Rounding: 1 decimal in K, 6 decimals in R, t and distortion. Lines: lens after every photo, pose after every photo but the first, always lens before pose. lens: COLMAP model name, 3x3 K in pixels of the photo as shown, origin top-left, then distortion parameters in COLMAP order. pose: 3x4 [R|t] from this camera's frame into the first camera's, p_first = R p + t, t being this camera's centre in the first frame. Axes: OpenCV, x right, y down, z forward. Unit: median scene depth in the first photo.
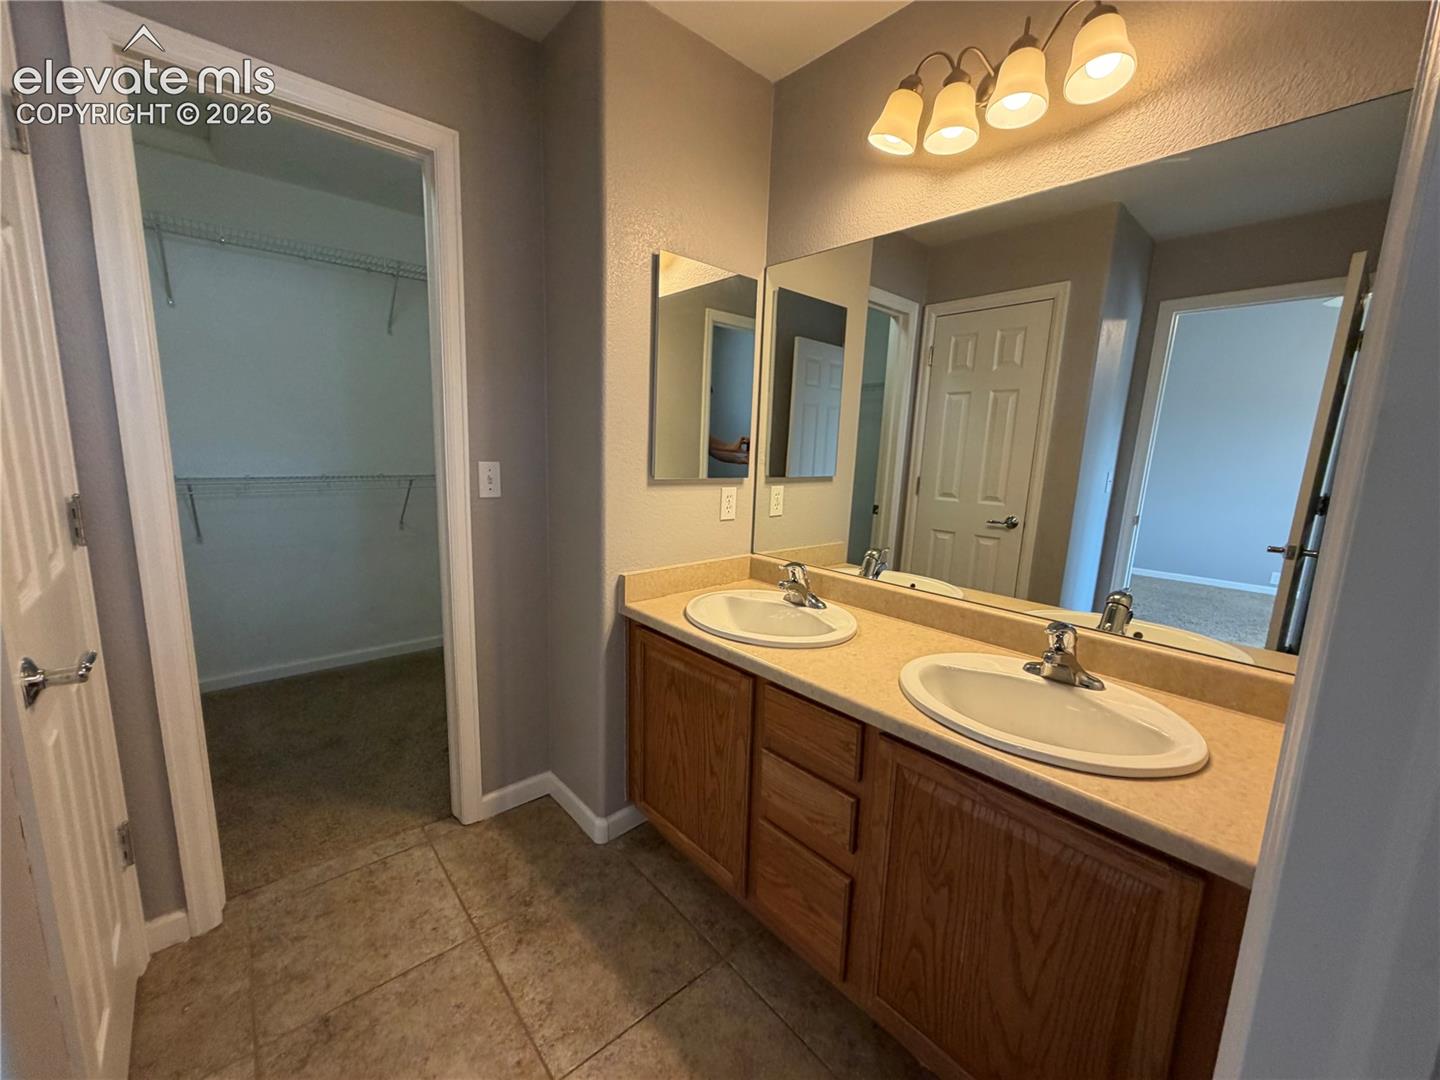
lens RADIAL K [[572.0, 0, 722.2], [0, 572.0, 540.1], [0, 0, 1]] dist [0.000167, 0.000767]
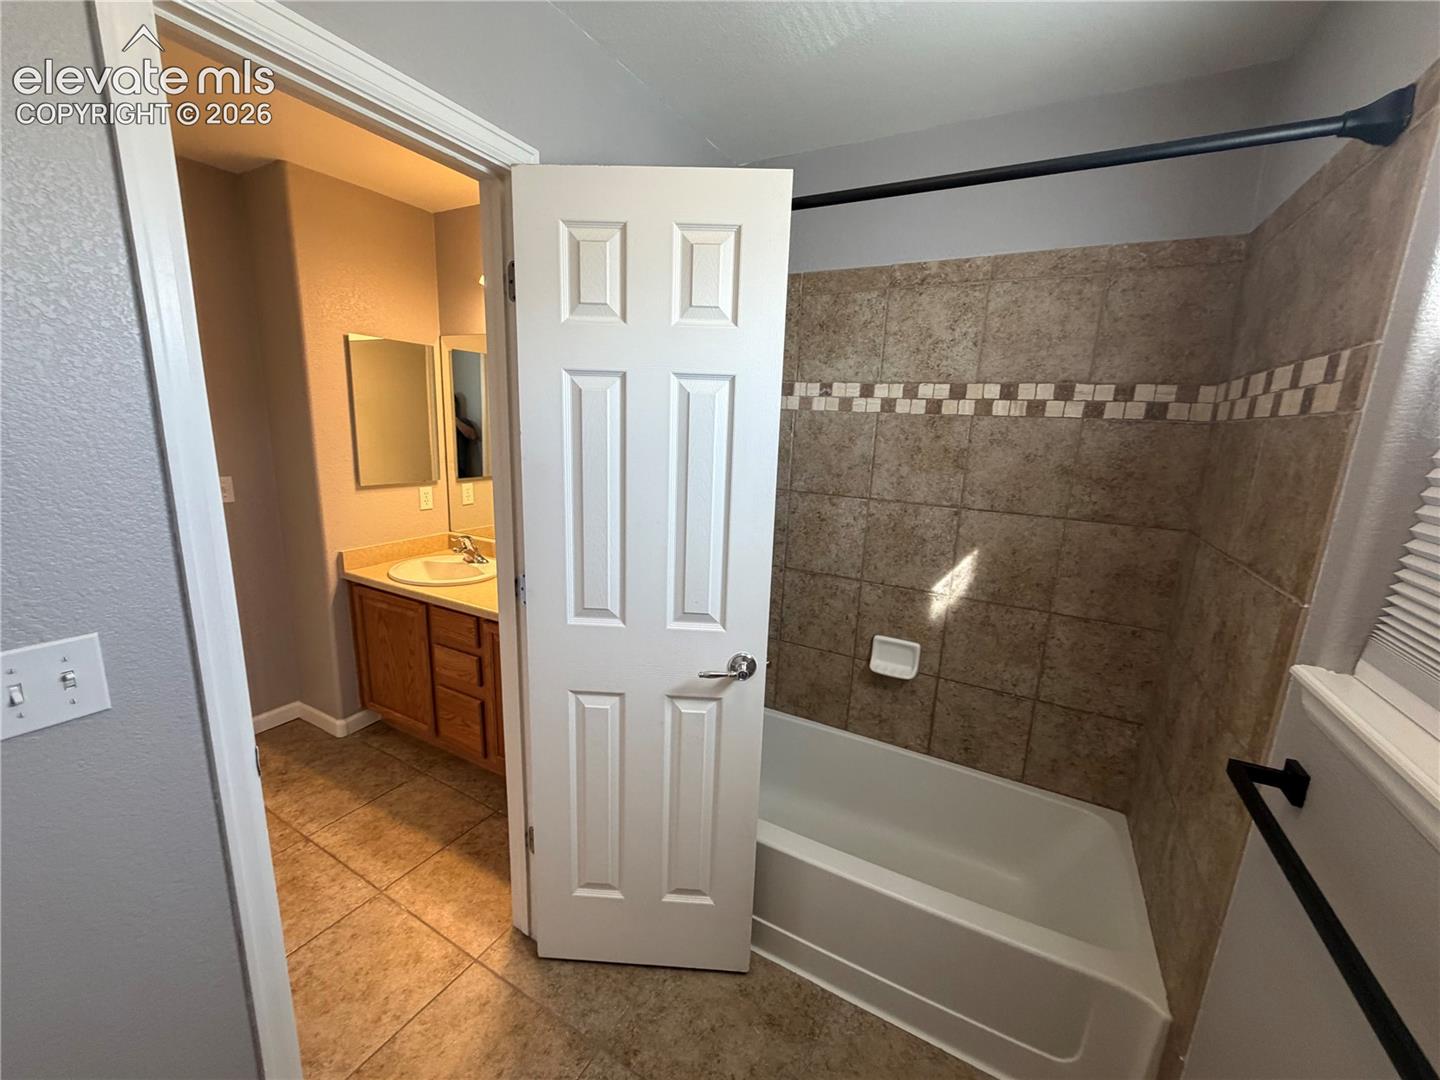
lens RADIAL K [[572.0, 0, 716.1], [0, 572.0, 537.8], [0, 0, 1]] dist [0.000167, 0.000767]
pose [[0.943587, -0.066007, 0.324479, 0.283418], [0.051080, 0.997216, 0.054317, -0.006234], [-0.327161, -0.034679, 0.944332, -0.765329]]
